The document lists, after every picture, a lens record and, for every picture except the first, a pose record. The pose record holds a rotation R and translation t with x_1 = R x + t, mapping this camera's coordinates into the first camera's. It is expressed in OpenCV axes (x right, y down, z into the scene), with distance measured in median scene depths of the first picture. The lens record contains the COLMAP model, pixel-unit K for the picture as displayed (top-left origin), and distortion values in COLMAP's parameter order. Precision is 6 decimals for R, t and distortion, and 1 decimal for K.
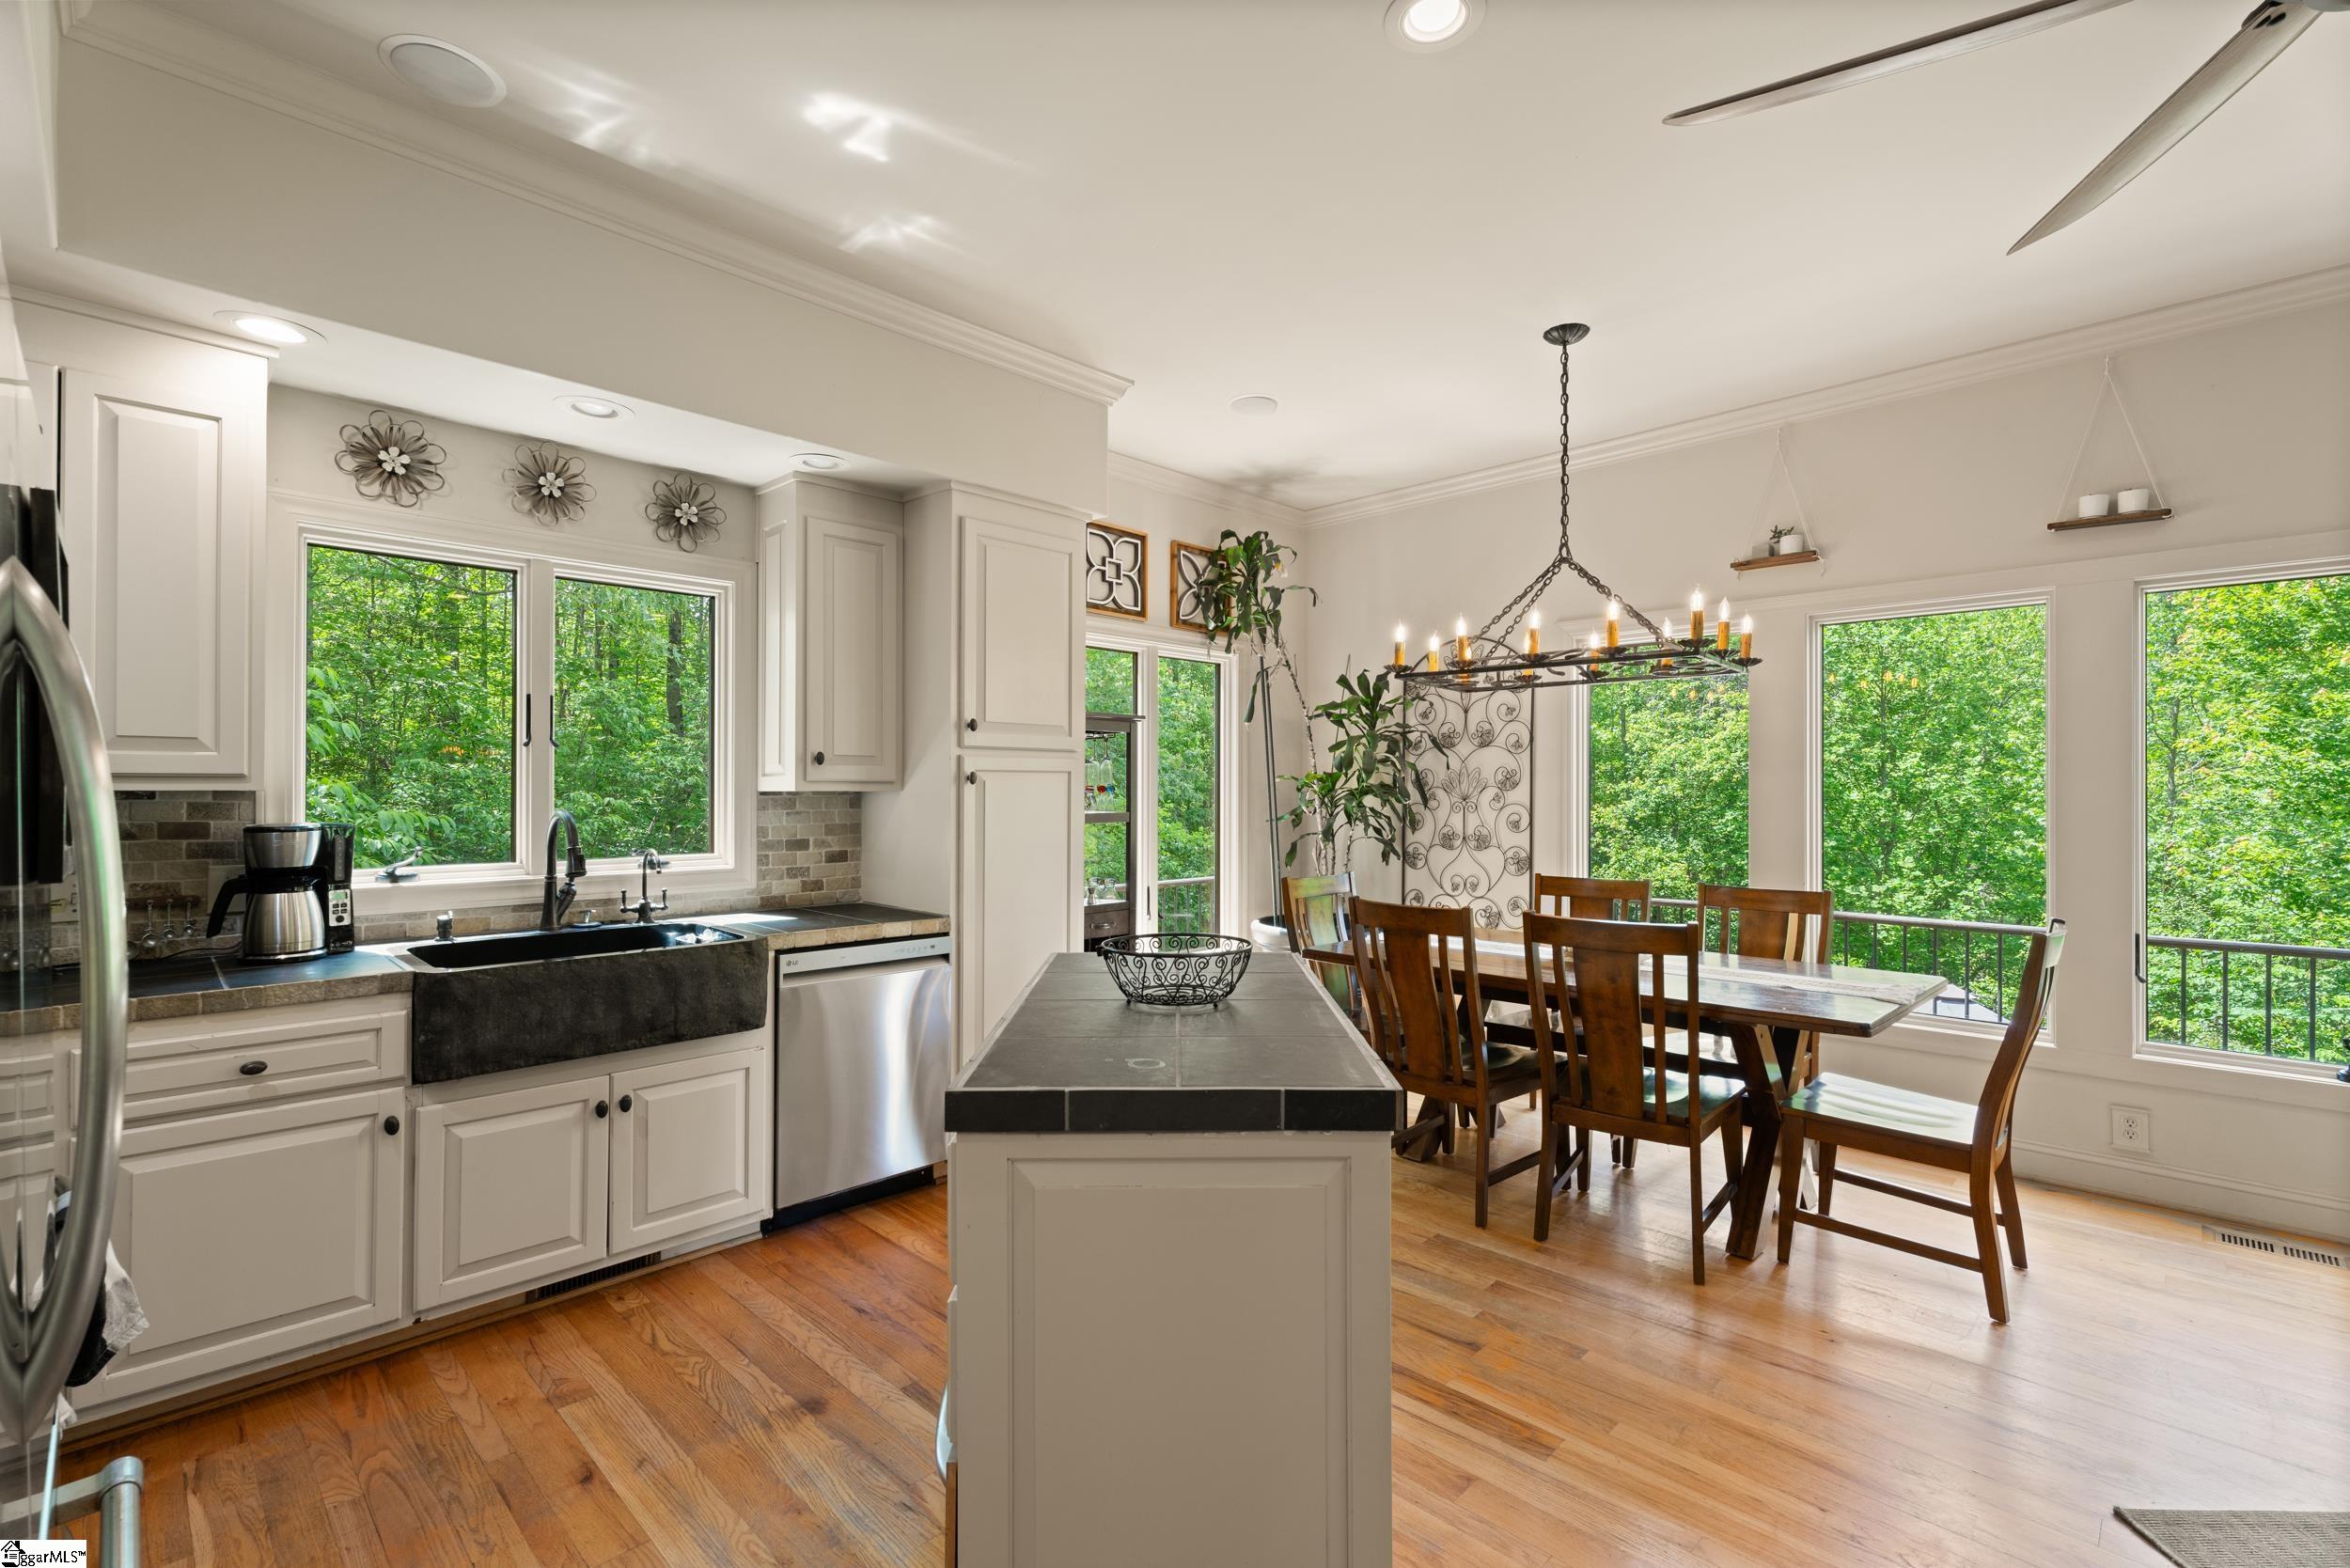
lens RADIAL K [[1040.0, 0, 1162.4], [0, 1040.0, 790.4], [0, 0, 1]] dist [-0.000303, -0.000154]
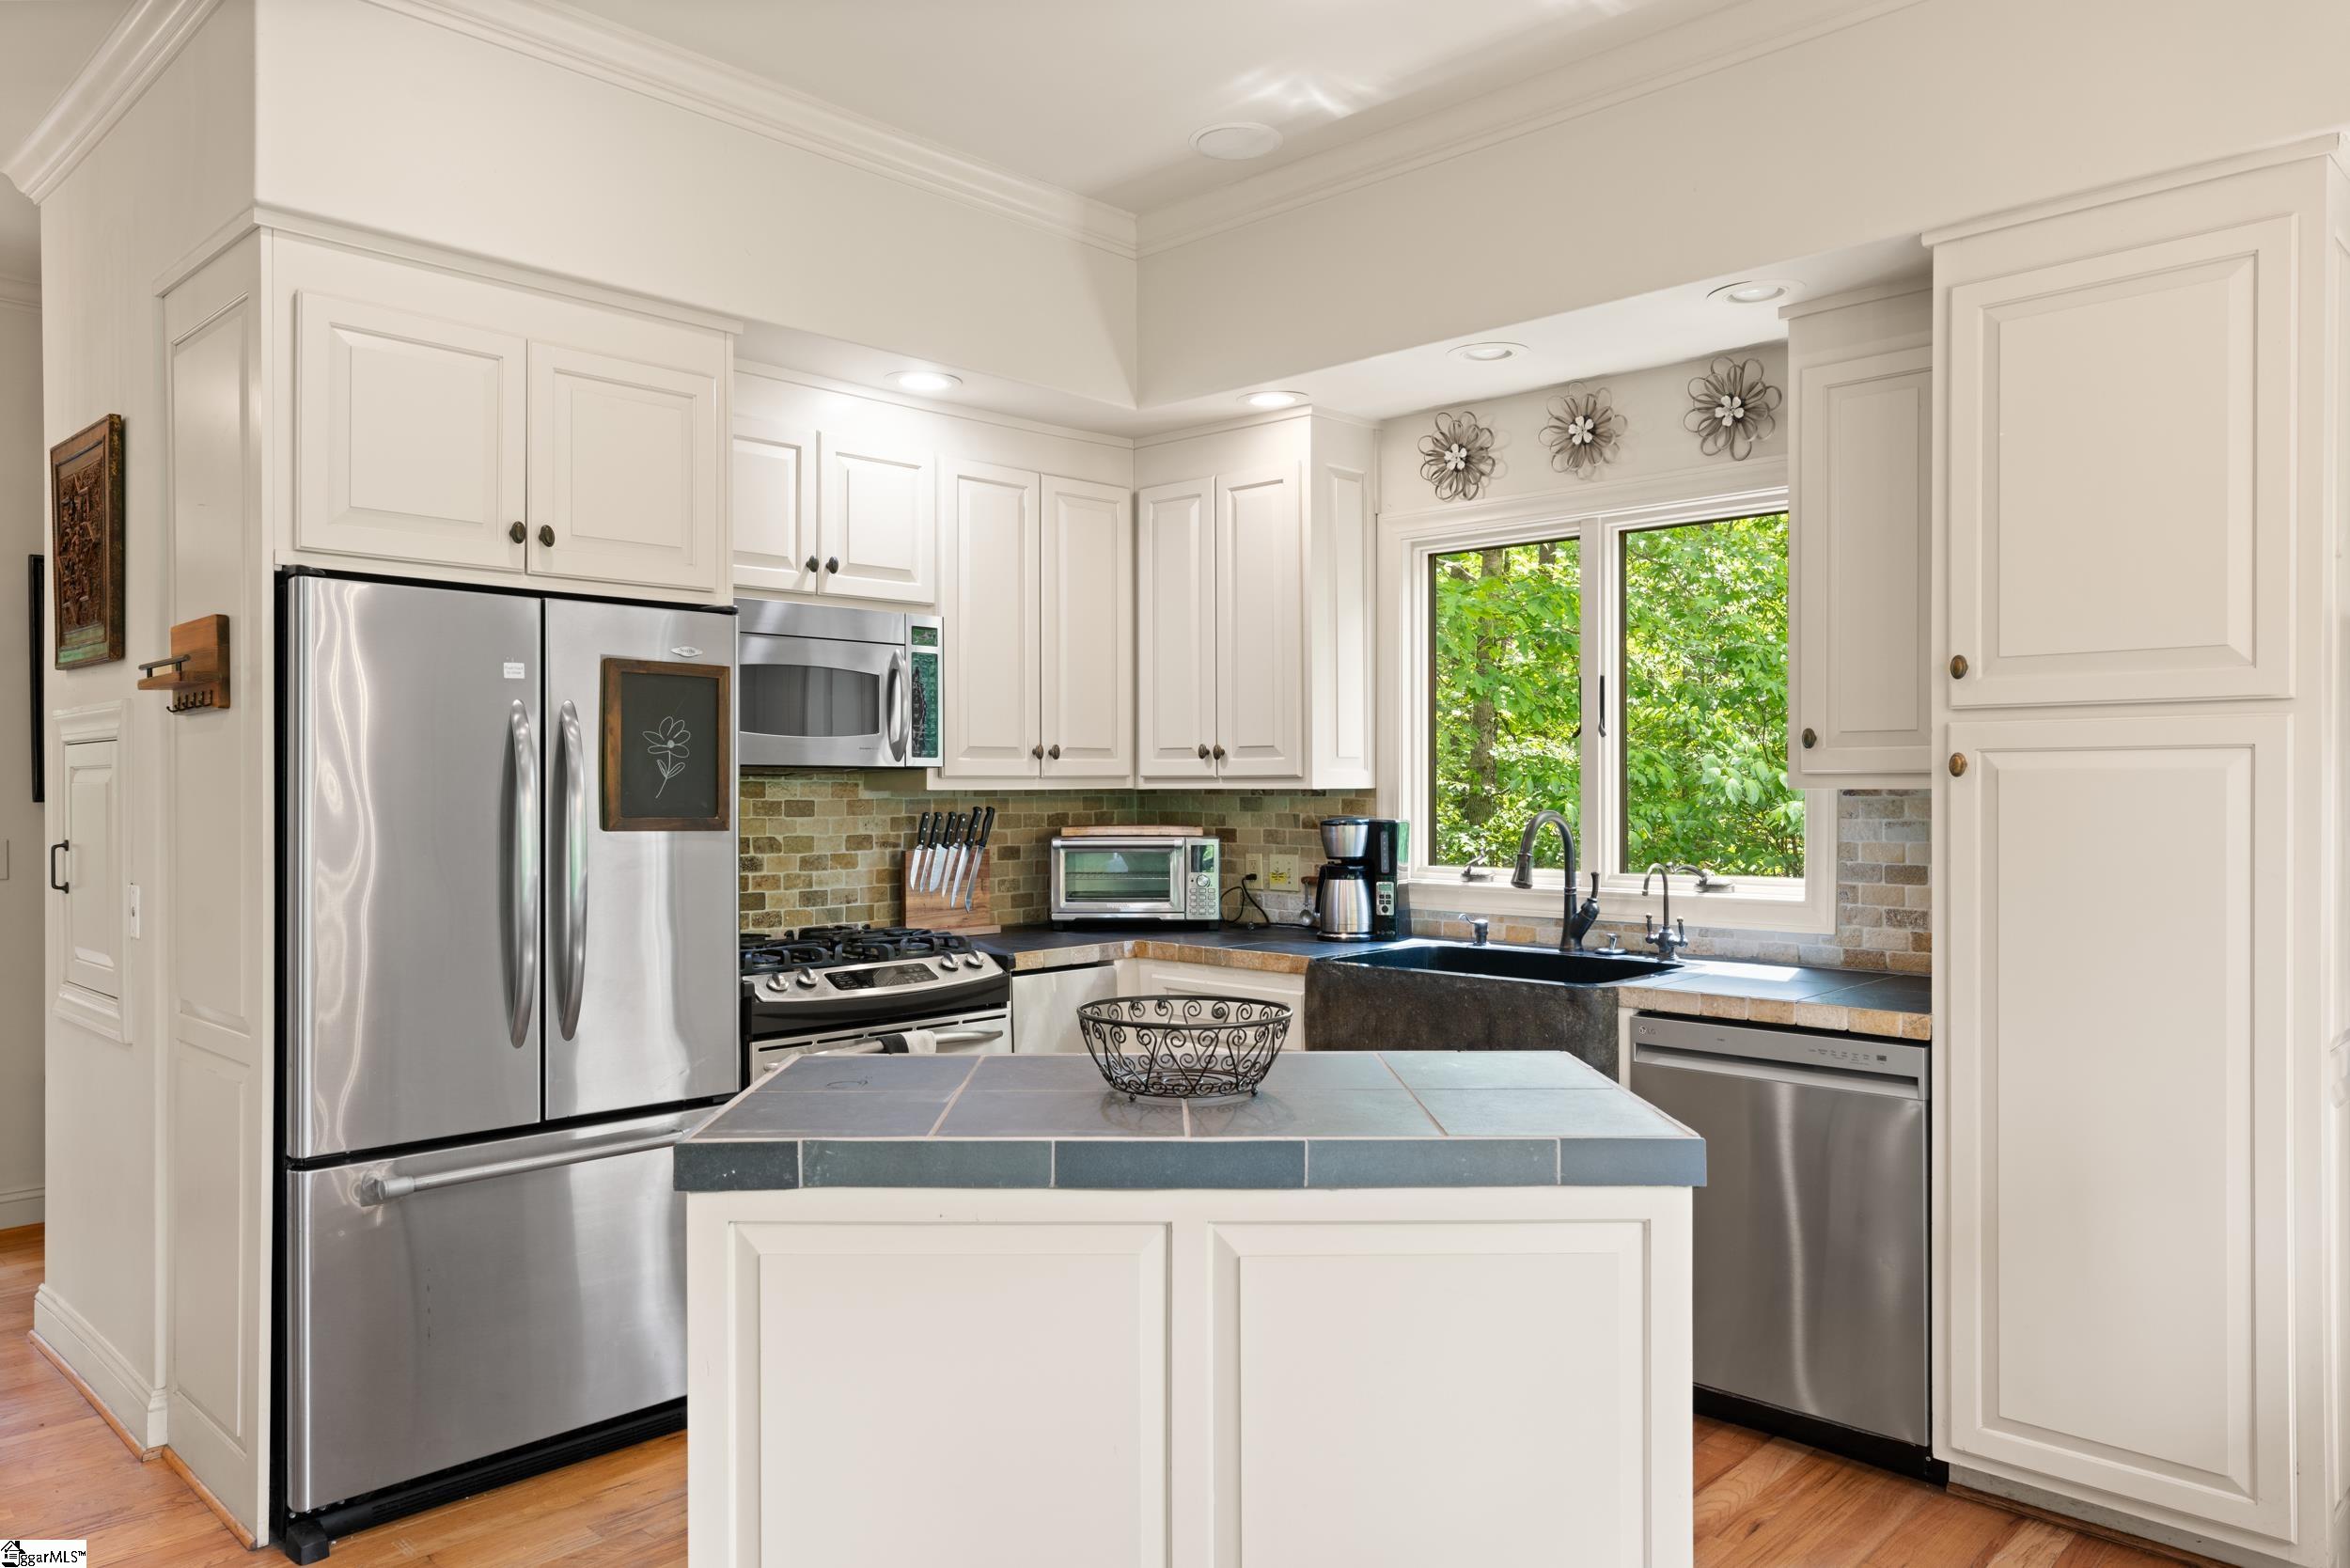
lens RADIAL K [[1600.5, 0, 1175.0], [0, 1600.5, 784.0], [0, 0, 1]] dist [0.052235, 0.000944]
pose [[0.031070, -0.003469, -0.999511, 0.620551], [0.000679, 0.999994, -0.003450, 0.000649], [0.999517, -0.000571, 0.031073, 0.537106]]
